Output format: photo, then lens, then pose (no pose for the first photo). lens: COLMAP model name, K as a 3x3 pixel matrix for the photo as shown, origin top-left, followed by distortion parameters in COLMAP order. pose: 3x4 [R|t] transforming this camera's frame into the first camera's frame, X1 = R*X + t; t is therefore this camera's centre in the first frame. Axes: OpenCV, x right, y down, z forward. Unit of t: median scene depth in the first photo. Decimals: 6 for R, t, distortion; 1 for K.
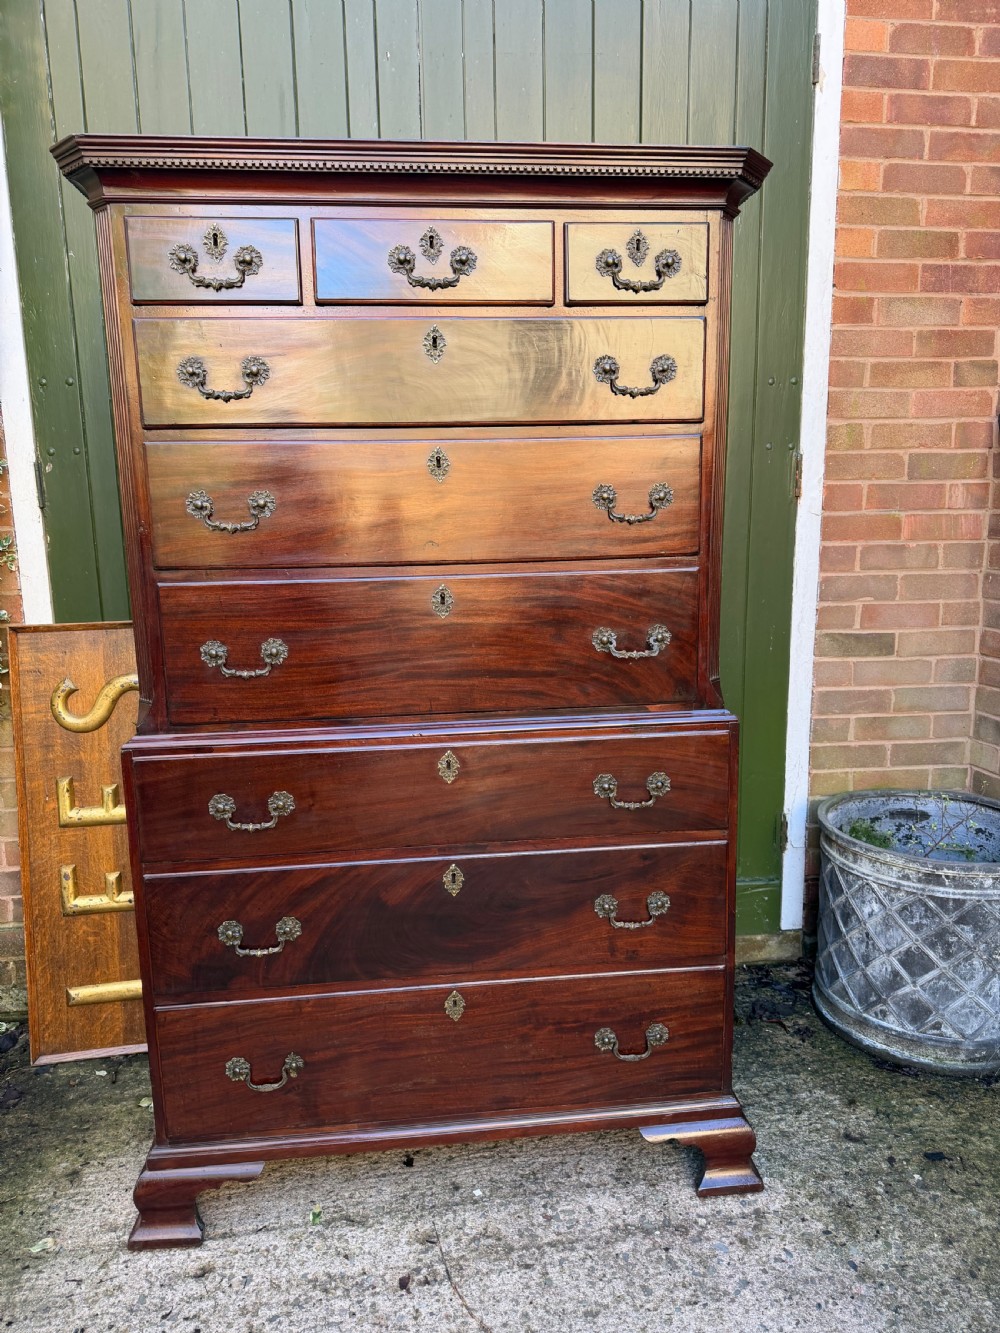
lens RADIAL K [[948.2, 0, 504.2], [0, 948.2, 670.5], [0, 0, 1]] dist [0.018760, -0.019001]
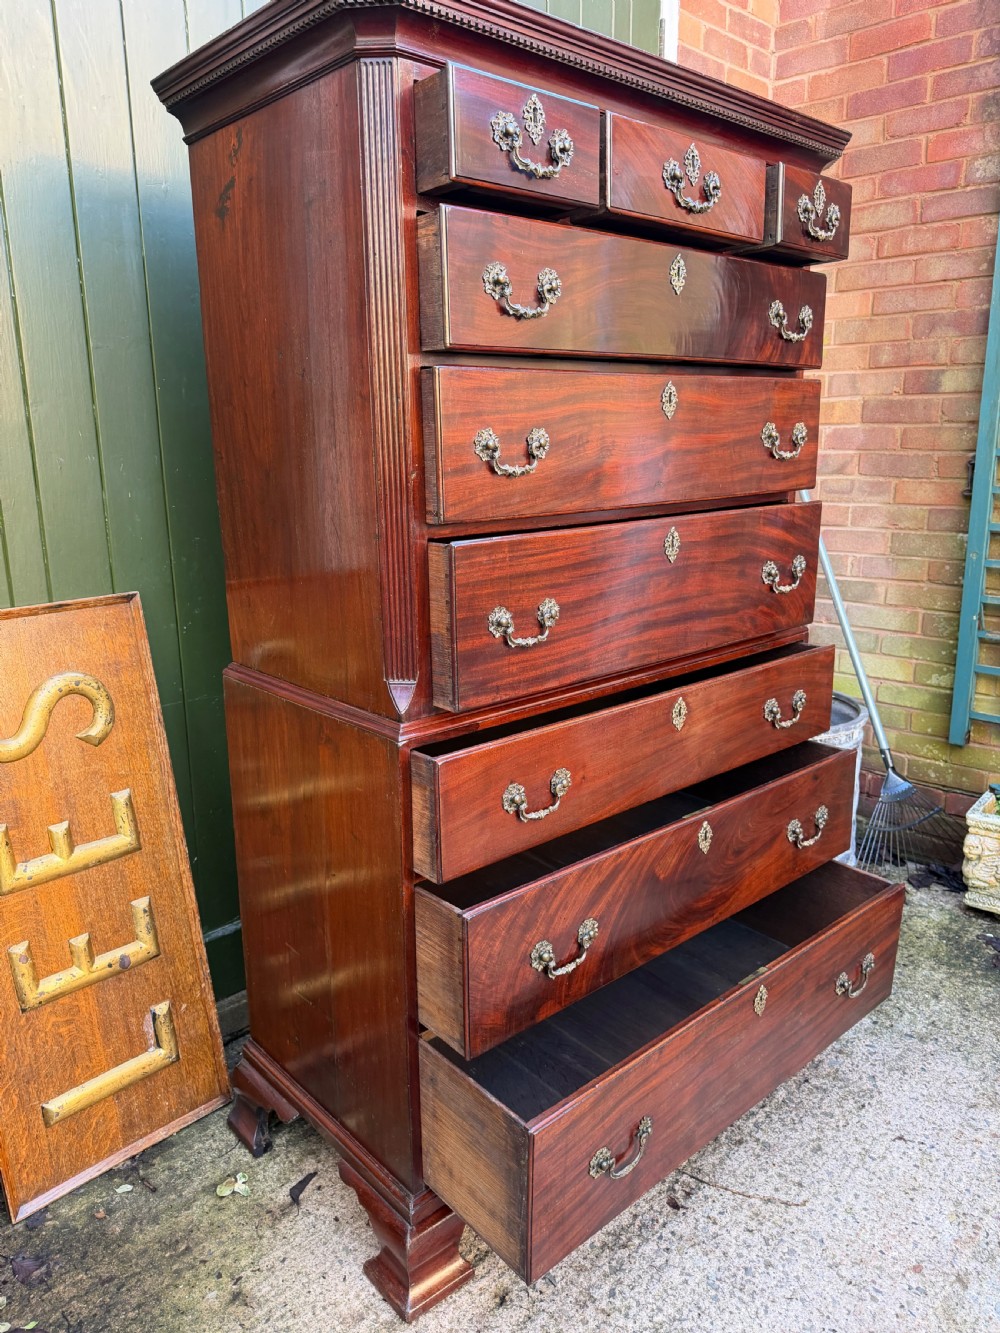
lens RADIAL K [[948.2, 0, 504.3], [0, 948.2, 665.4], [0, 0, 1]] dist [0.018760, -0.019001]
pose [[0.808363, -0.130839, 0.573960, -0.706376], [0.101945, 0.991370, 0.082413, -0.037738], [-0.579790, -0.008107, 0.814726, 0.246312]]
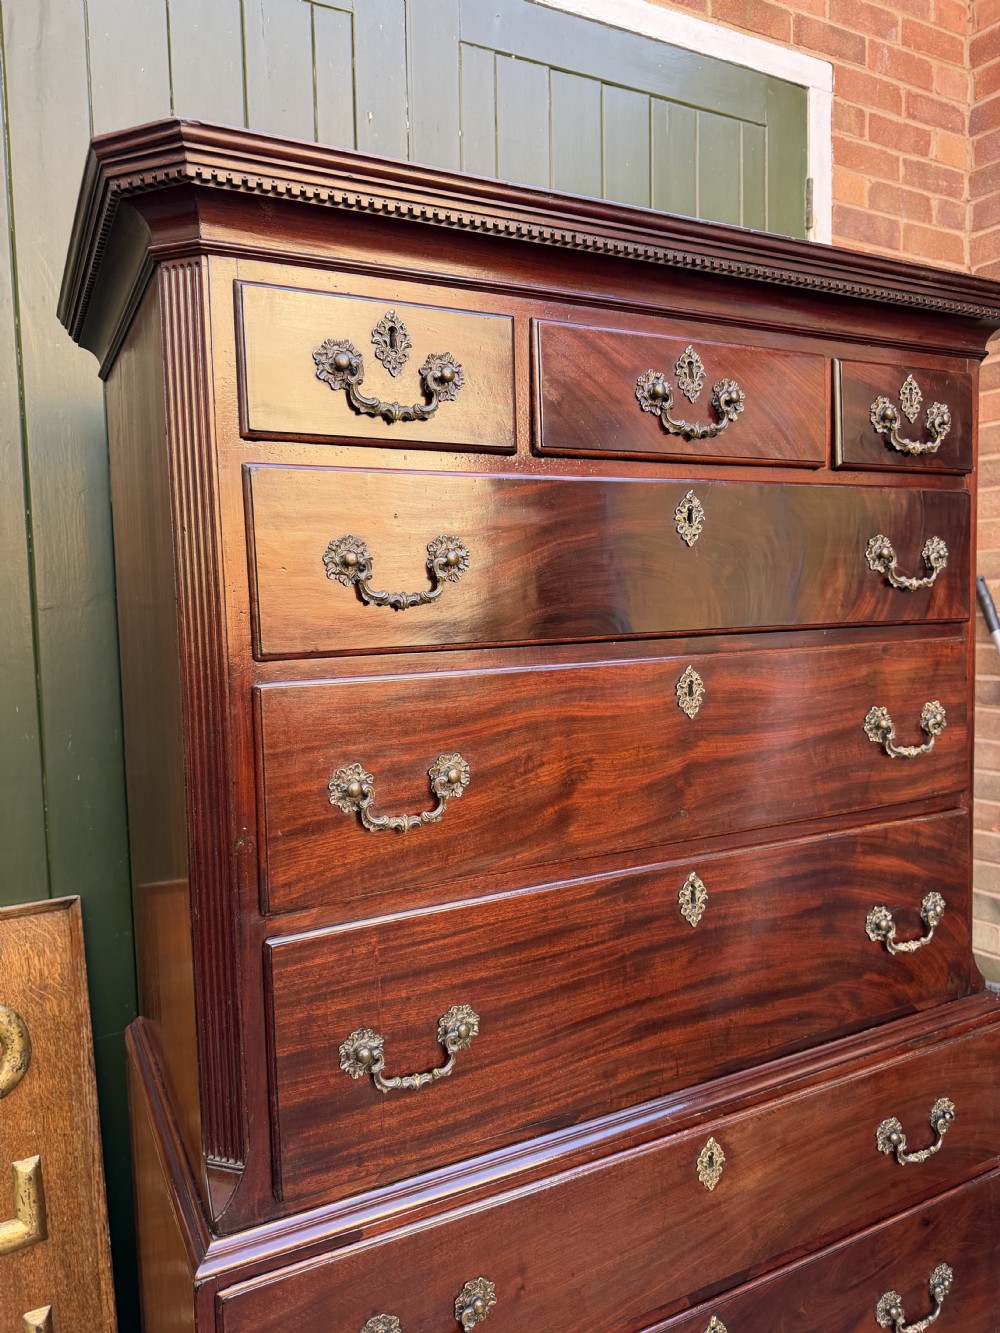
lens RADIAL K [[948.2, 0, 501.8], [0, 948.2, 664.1], [0, 0, 1]] dist [0.018760, -0.019001]
pose [[0.932329, -0.030345, 0.360336, -0.376900], [0.072428, 0.991951, -0.103864, -0.159301], [-0.354284, 0.122934, 0.927022, 0.388122]]
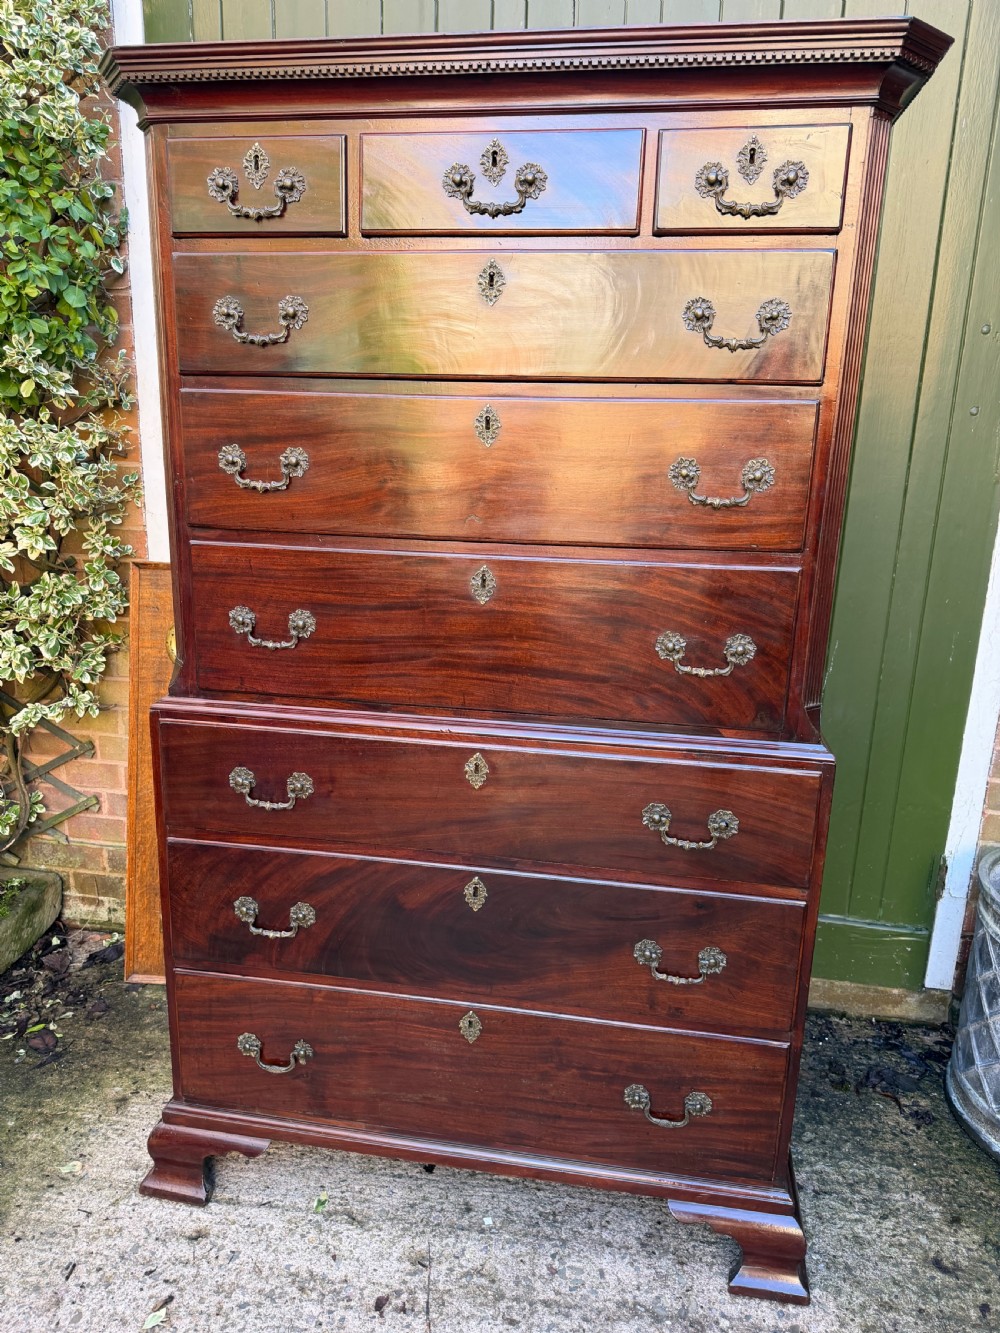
lens RADIAL K [[948.2, 0, 495.4], [0, 948.2, 673.8], [0, 0, 1]] dist [0.018760, -0.019001]
pose [[0.961353, 0.110529, -0.252160, 0.158734], [-0.093242, 0.992461, 0.079544, -0.056158], [0.259051, -0.052958, 0.964411, 0.140587]]
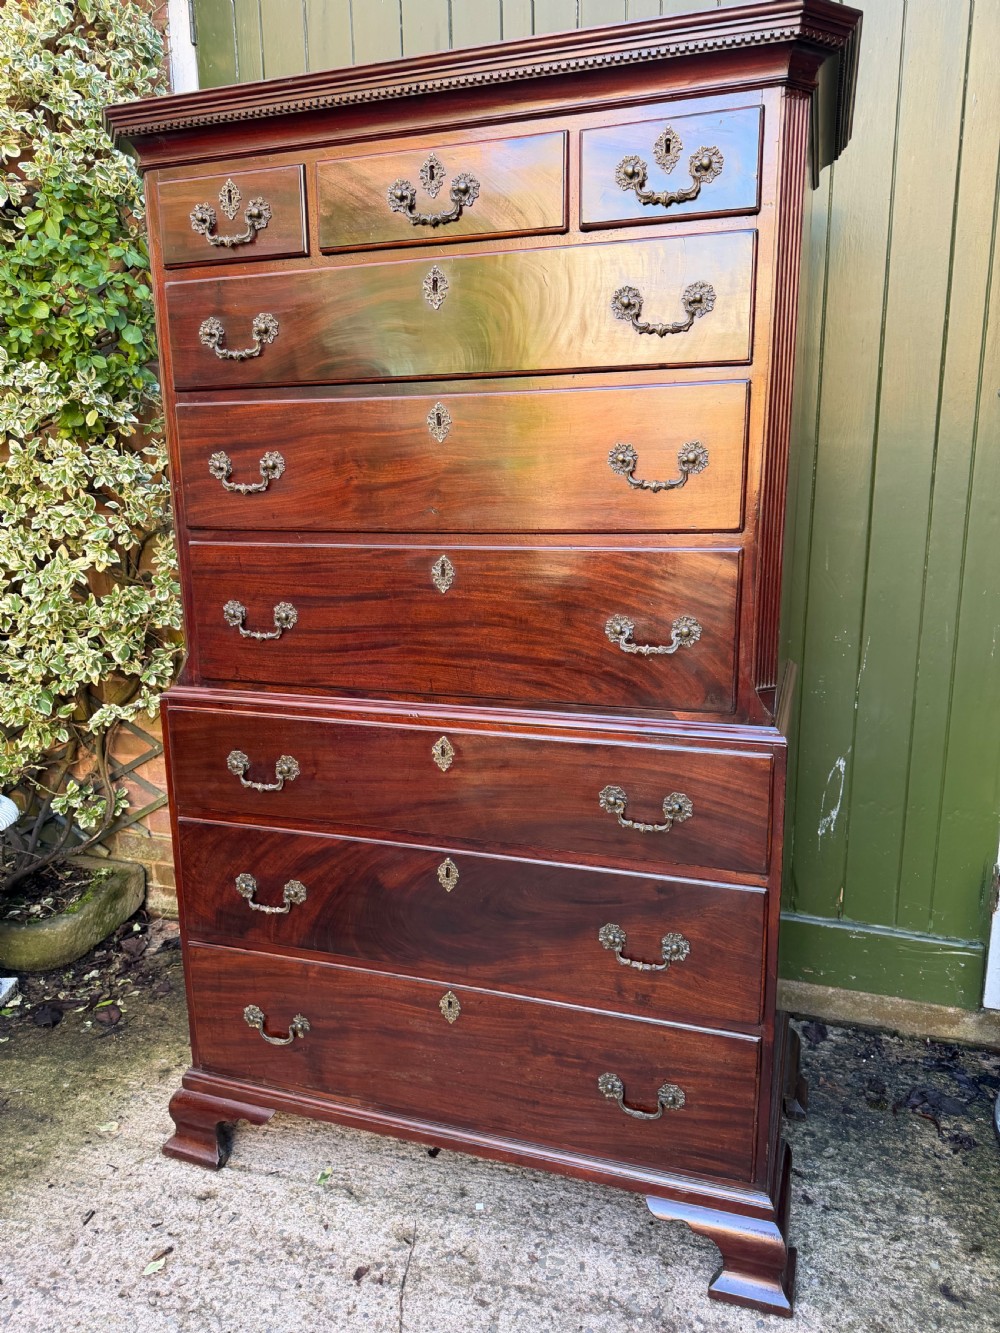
lens RADIAL K [[948.2, 0, 500.6], [0, 948.2, 667.4], [0, 0, 1]] dist [0.018760, -0.019001]
pose [[0.908430, 0.093708, -0.407398, 0.333032], [-0.077782, 0.995423, 0.055522, -0.034441], [0.410736, -0.018750, 0.911561, 0.169170]]
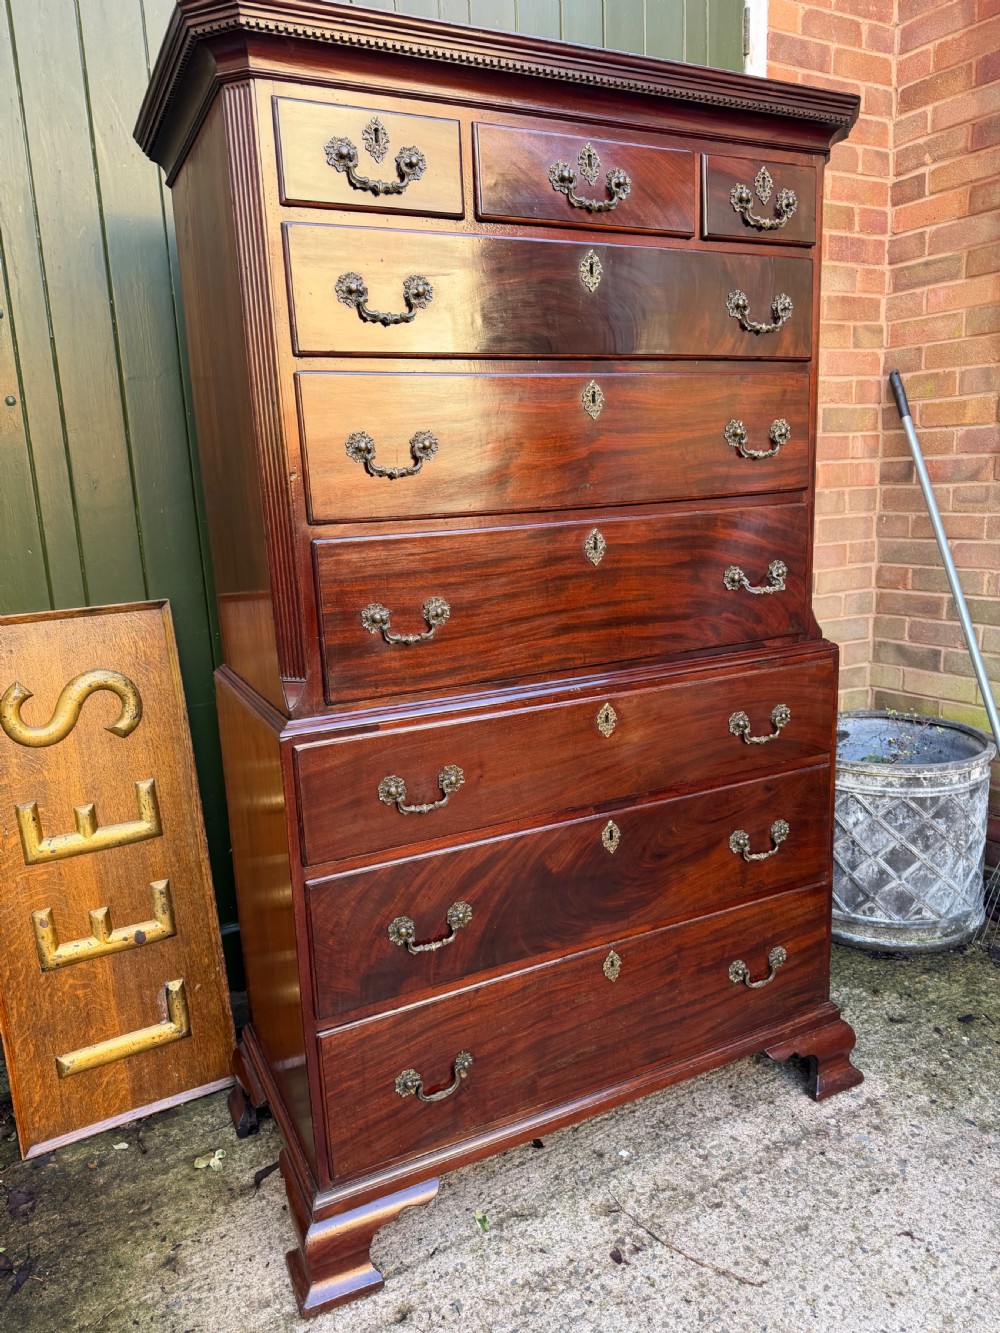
lens RADIAL K [[948.2, 0, 506.5], [0, 948.2, 671.8], [0, 0, 1]] dist [0.018760, -0.019001]
pose [[0.936986, -0.092691, 0.336846, -0.438854], [0.087591, 0.995694, 0.030341, 0.014258], [-0.338208, 0.001075, 0.941071, 0.120698]]
